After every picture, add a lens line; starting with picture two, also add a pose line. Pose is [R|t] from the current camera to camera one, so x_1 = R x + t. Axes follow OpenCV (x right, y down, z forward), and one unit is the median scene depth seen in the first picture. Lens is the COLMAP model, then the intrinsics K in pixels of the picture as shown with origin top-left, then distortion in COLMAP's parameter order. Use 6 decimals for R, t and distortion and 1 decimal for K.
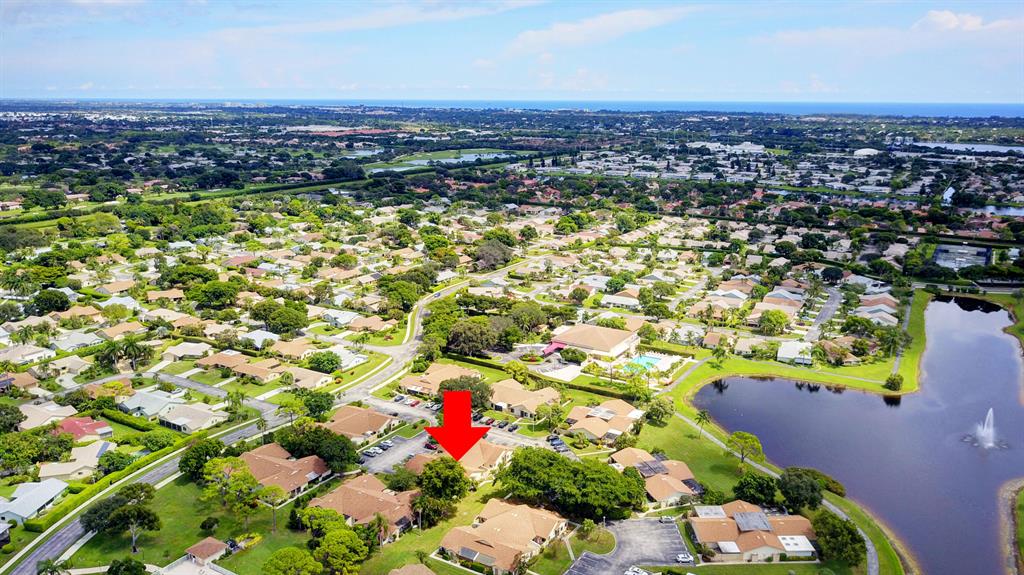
lens RADIAL K [[785.6, 0, 509.1], [0, 785.6, 287.0], [0, 0, 1]] dist [0.005288, -0.010494]
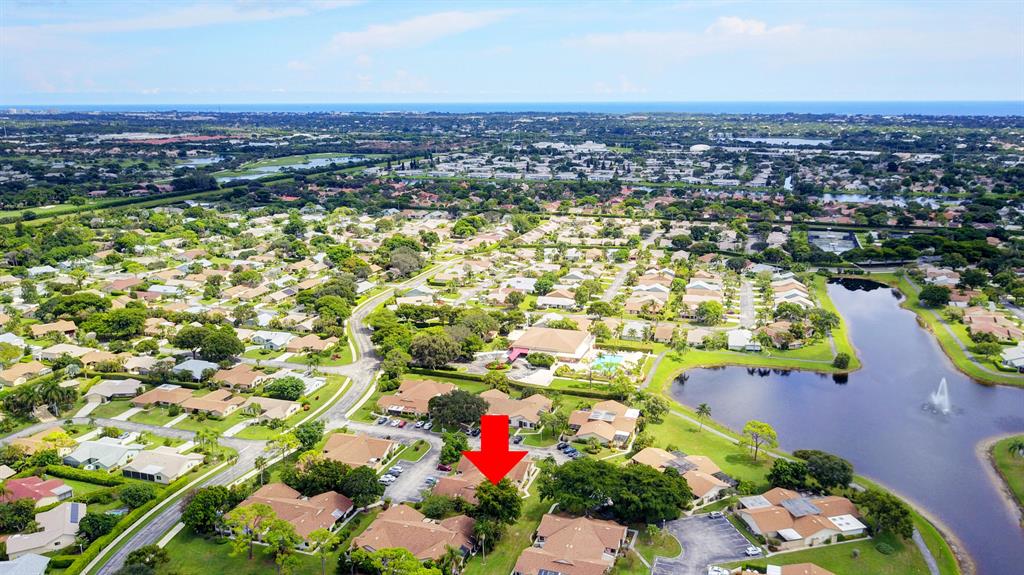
lens RADIAL K [[785.6, 0, 510.7], [0, 785.6, 289.1], [0, 0, 1]] dist [0.005288, -0.010494]
pose [[0.975755, -0.060769, 0.210260, -0.137720], [0.060758, 0.998131, 0.006517, -0.009319], [-0.210263, 0.006416, 0.977624, 0.034467]]
